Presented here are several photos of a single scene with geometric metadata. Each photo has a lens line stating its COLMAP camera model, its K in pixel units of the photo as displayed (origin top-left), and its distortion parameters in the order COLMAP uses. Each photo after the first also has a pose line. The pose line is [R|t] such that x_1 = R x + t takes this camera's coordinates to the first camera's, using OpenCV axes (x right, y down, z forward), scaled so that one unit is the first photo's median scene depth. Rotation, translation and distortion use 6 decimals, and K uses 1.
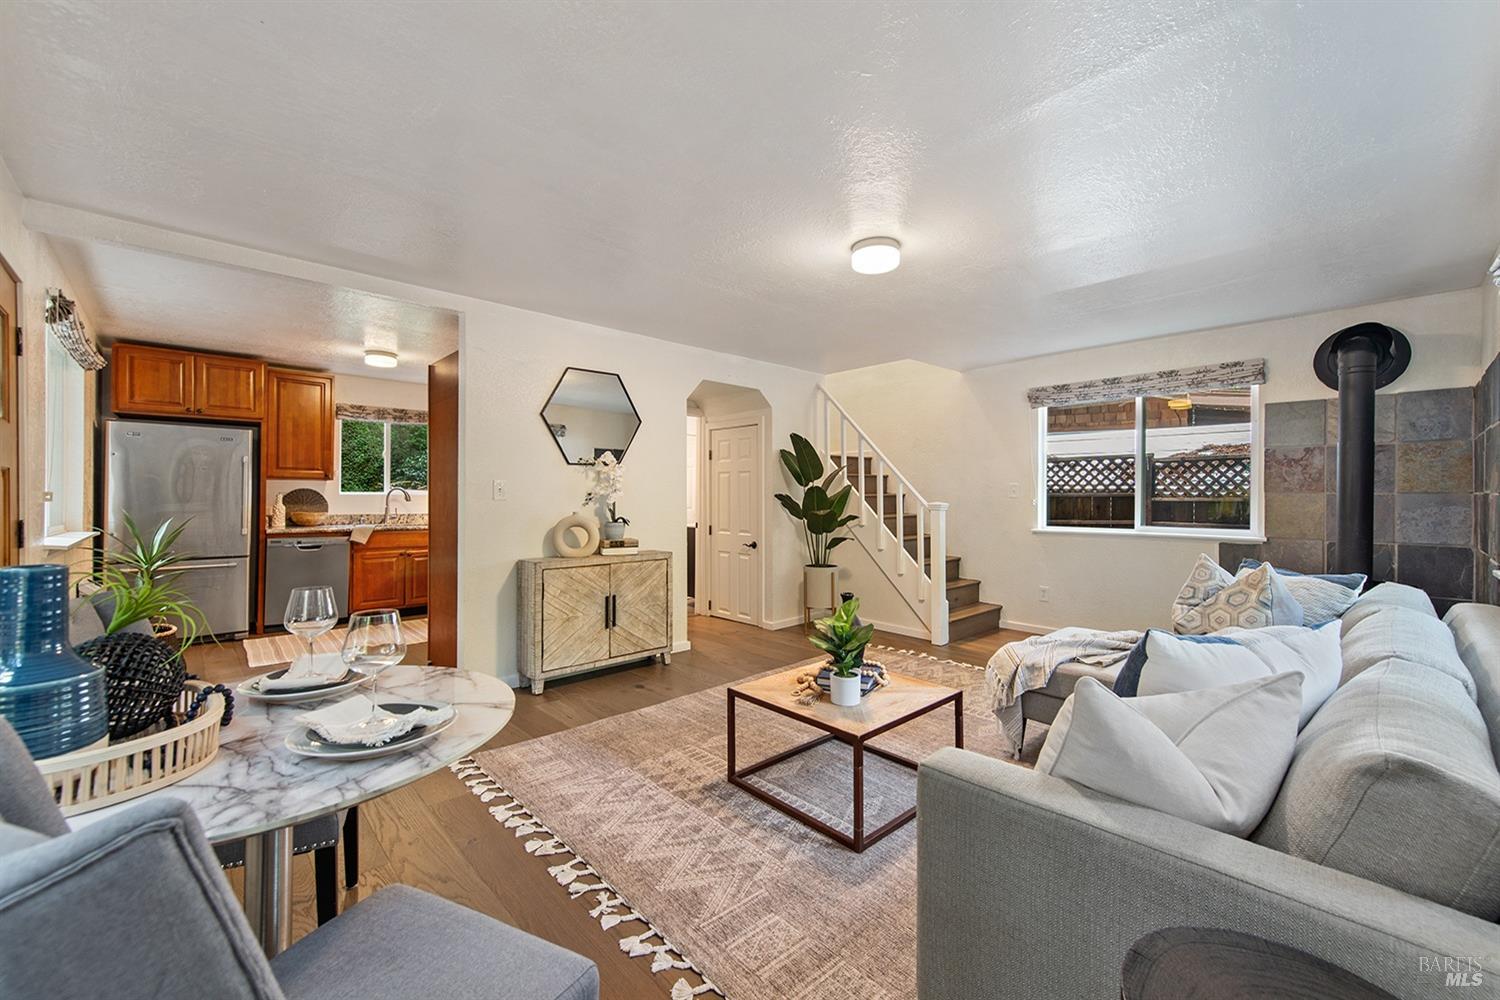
lens RADIAL K [[598.3, 0, 764.7], [0, 598.3, 485.9], [0, 0, 1]] dist [0.001117, 0.000202]
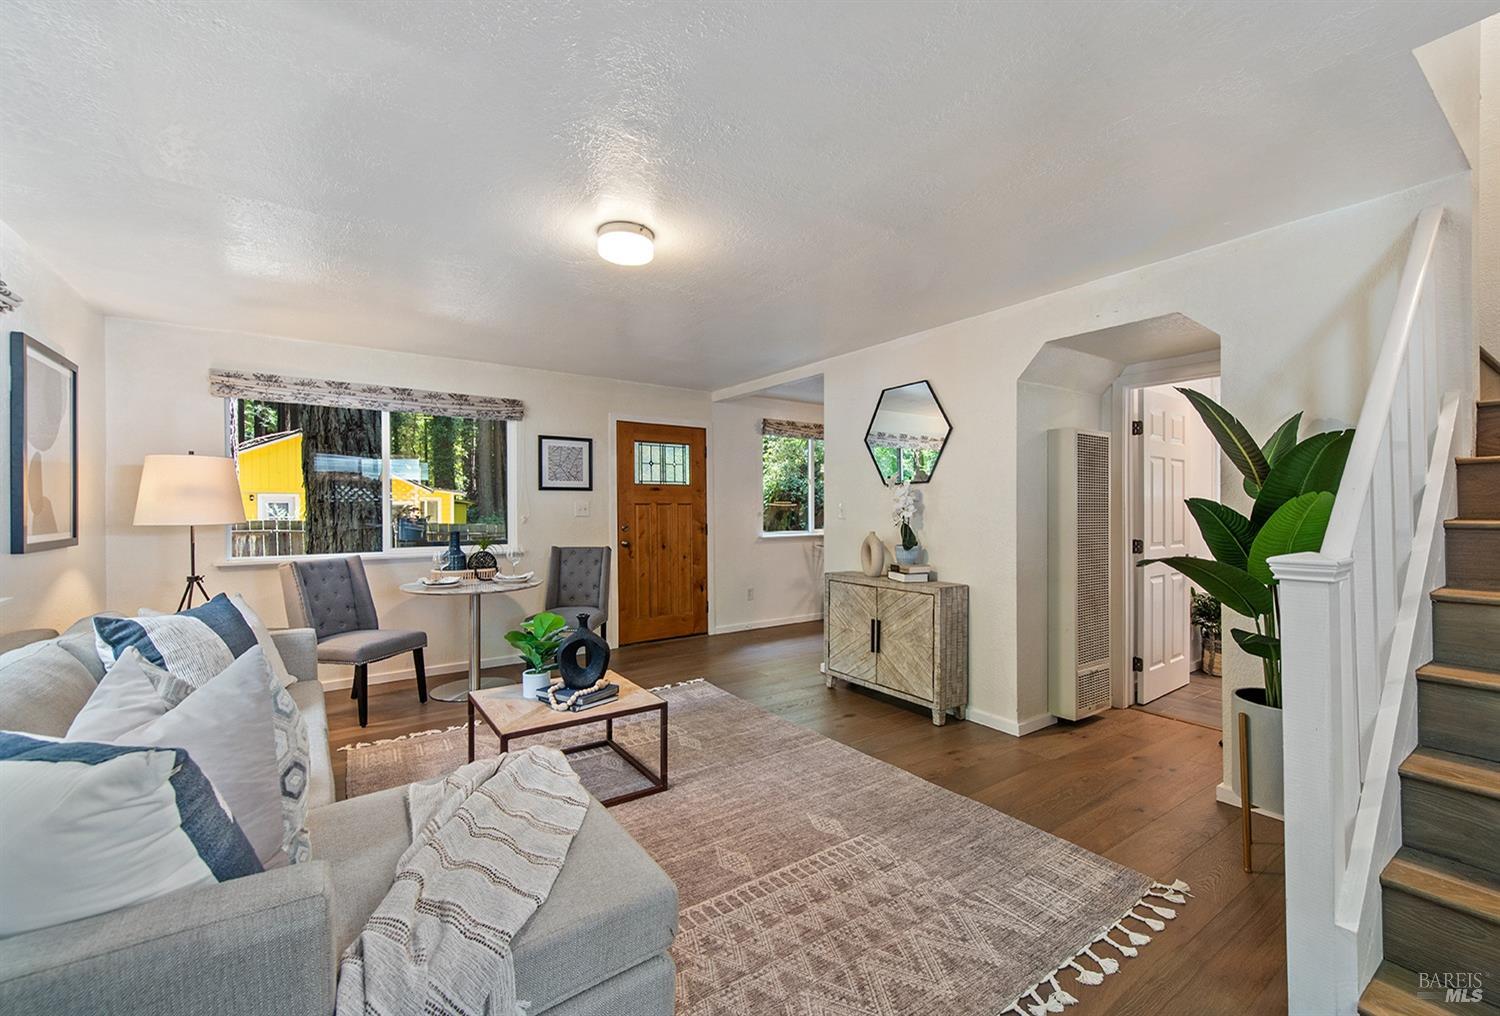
lens RADIAL K [[613.1, 0, 750.0], [0, 613.1, 508.0], [0, 0, 1]] dist [0.000241, 0.000011]
pose [[-0.144149, 0.004271, -0.989547, 0.746941], [0.019251, 0.999814, 0.001511, -0.002673], [0.989369, -0.018832, -0.144204, 0.938595]]
